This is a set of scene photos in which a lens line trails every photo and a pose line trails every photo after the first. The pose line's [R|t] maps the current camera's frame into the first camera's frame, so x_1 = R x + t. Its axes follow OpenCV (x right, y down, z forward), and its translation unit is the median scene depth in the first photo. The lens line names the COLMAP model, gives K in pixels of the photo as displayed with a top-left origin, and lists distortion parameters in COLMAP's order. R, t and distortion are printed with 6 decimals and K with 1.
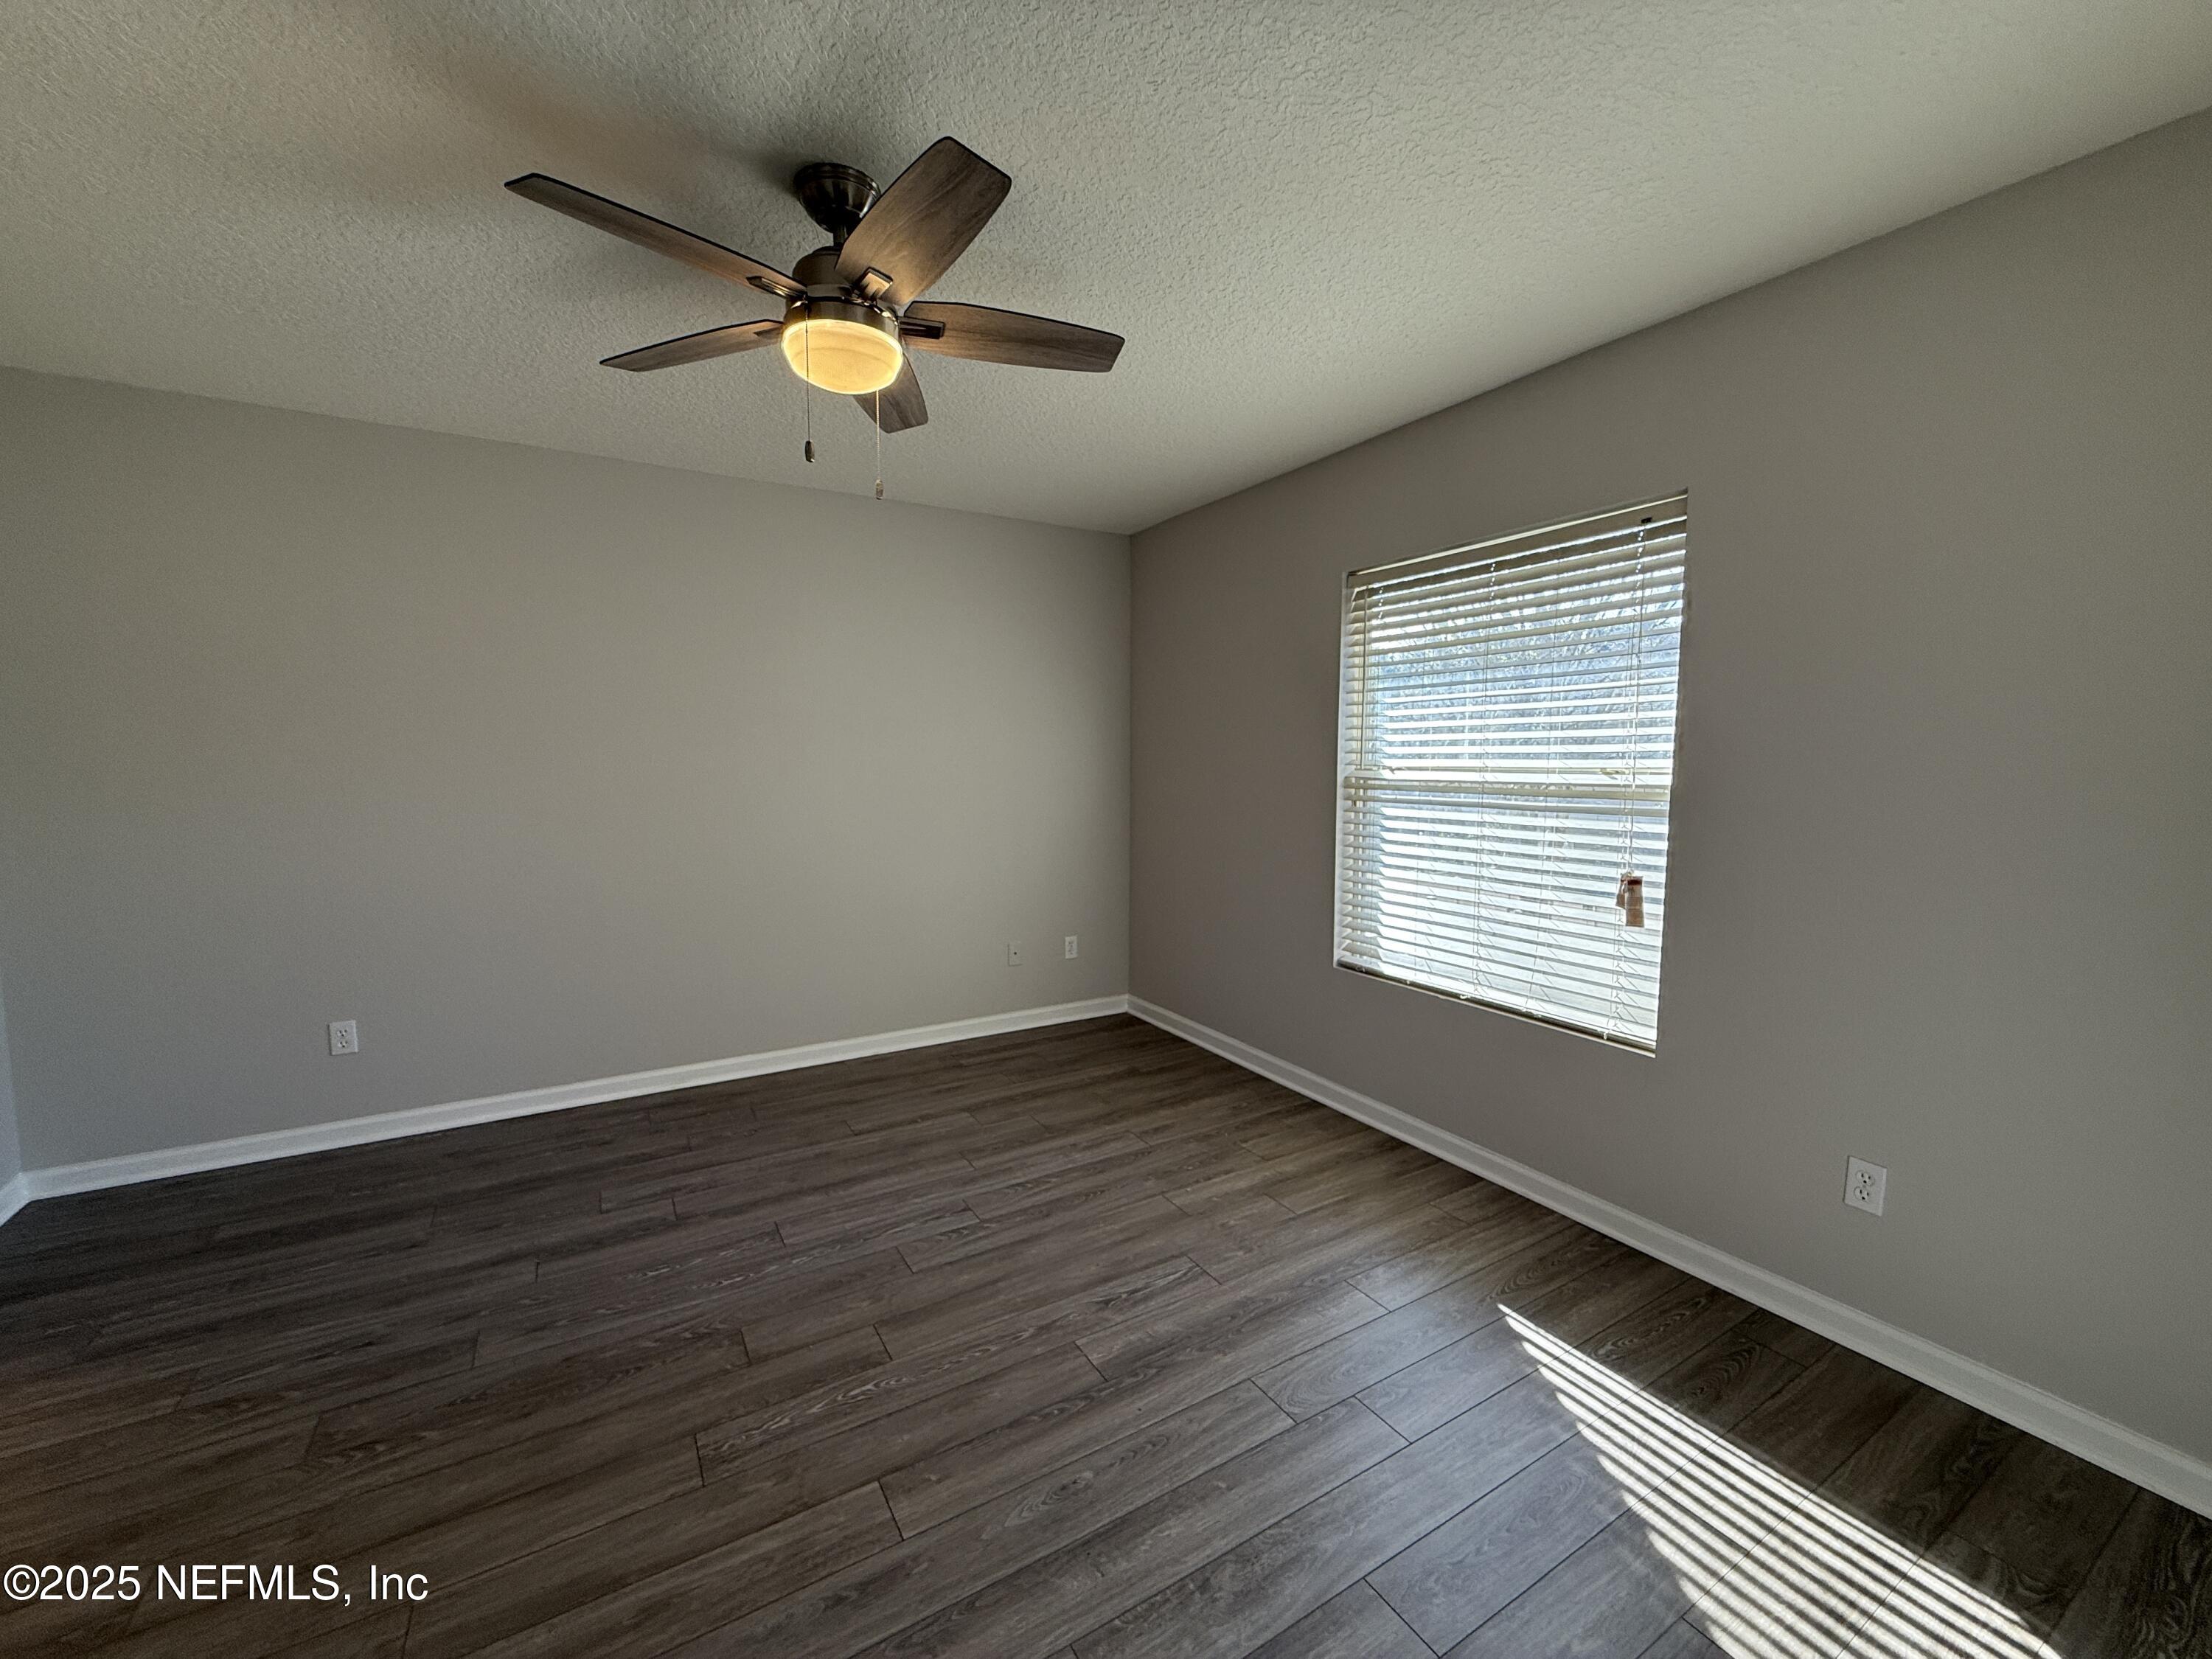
lens RADIAL K [[879.5, 0, 1102.0], [0, 879.5, 827.6], [0, 0, 1]] dist [0.000096, 0.000251]
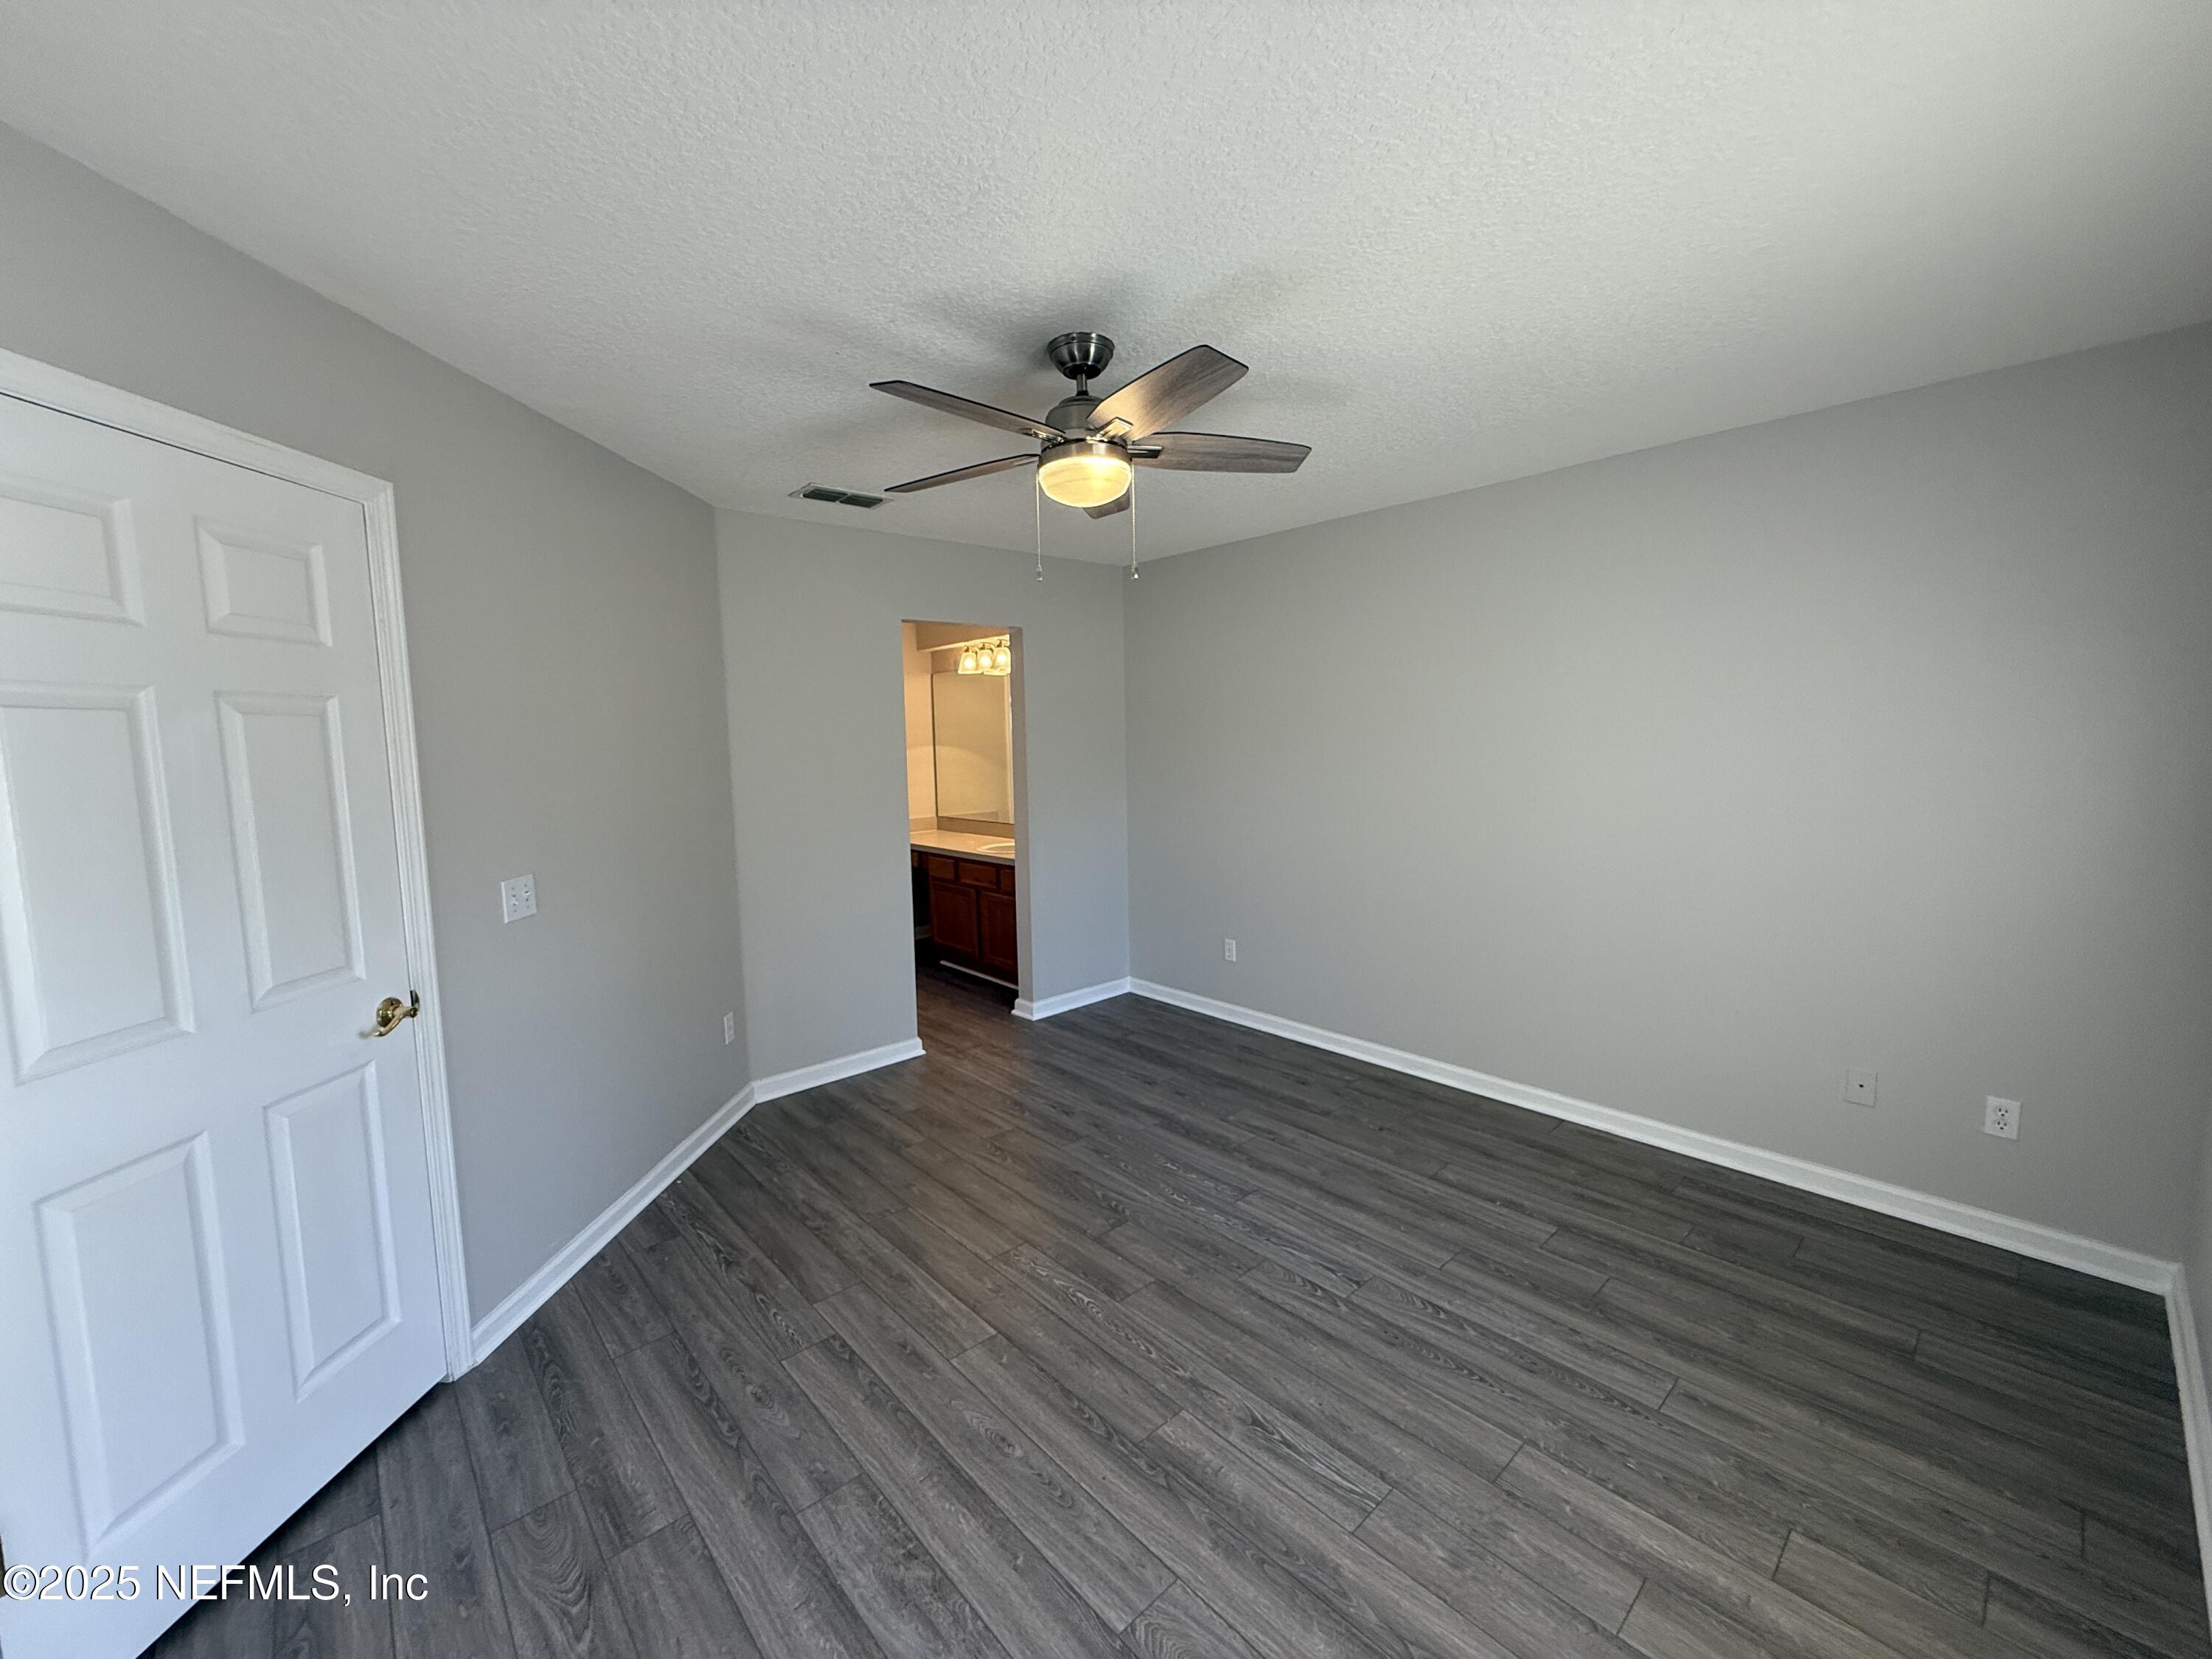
lens RADIAL K [[879.5, 0, 1101.0], [0, 879.5, 826.6], [0, 0, 1]] dist [0.000096, 0.000251]
pose [[0.198049, 0.094945, -0.975583, 0.712989], [-0.061161, 0.994555, 0.084375, -0.114332], [0.978282, 0.042957, 0.202777, 0.581323]]
